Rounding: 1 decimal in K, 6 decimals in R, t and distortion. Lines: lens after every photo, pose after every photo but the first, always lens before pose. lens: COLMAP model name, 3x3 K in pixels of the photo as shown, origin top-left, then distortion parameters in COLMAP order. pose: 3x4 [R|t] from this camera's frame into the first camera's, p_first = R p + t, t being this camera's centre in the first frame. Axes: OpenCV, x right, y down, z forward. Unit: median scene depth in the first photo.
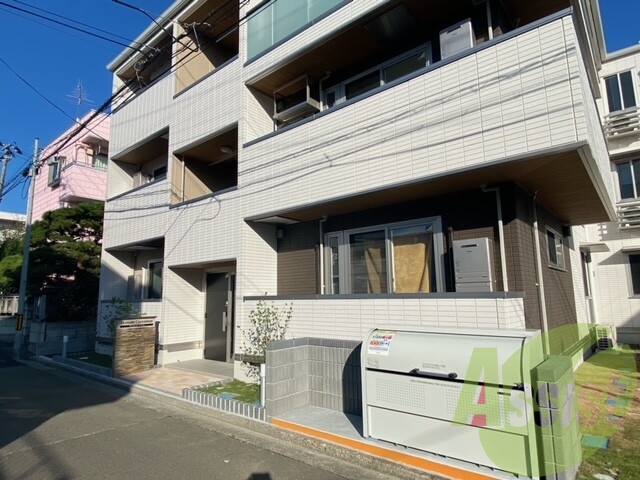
lens RADIAL K [[384.2, 0, 319.7], [0, 384.2, 242.5], [0, 0, 1]] dist [0.036336, -0.030947]
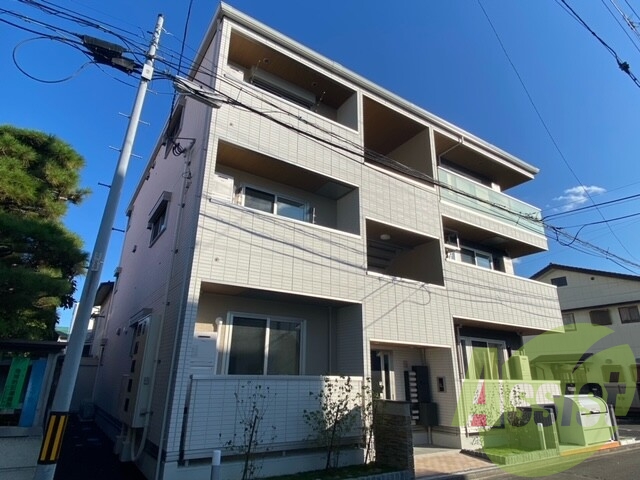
lens RADIAL K [[384.2, 0, 317.8], [0, 384.2, 236.7], [0, 0, 1]] dist [0.036336, -0.030947]
pose [[0.288483, 0.343423, 0.893778, -1.480143], [-0.160541, 0.937598, -0.308443, 0.152532], [-0.943930, -0.054507, 0.325614, 0.951643]]
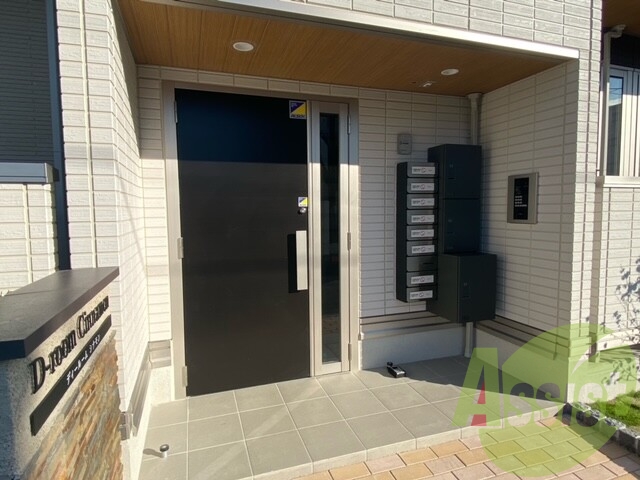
lens RADIAL K [[384.2, 0, 319.3], [0, 384.2, 238.8], [0, 0, 1]] dist [0.036336, -0.030947]
pose [[0.514986, -0.071181, 0.854238, -0.565219], [-0.116388, 0.981511, 0.151952, 0.154499], [-0.849260, -0.177676, 0.497180, 0.930218]]
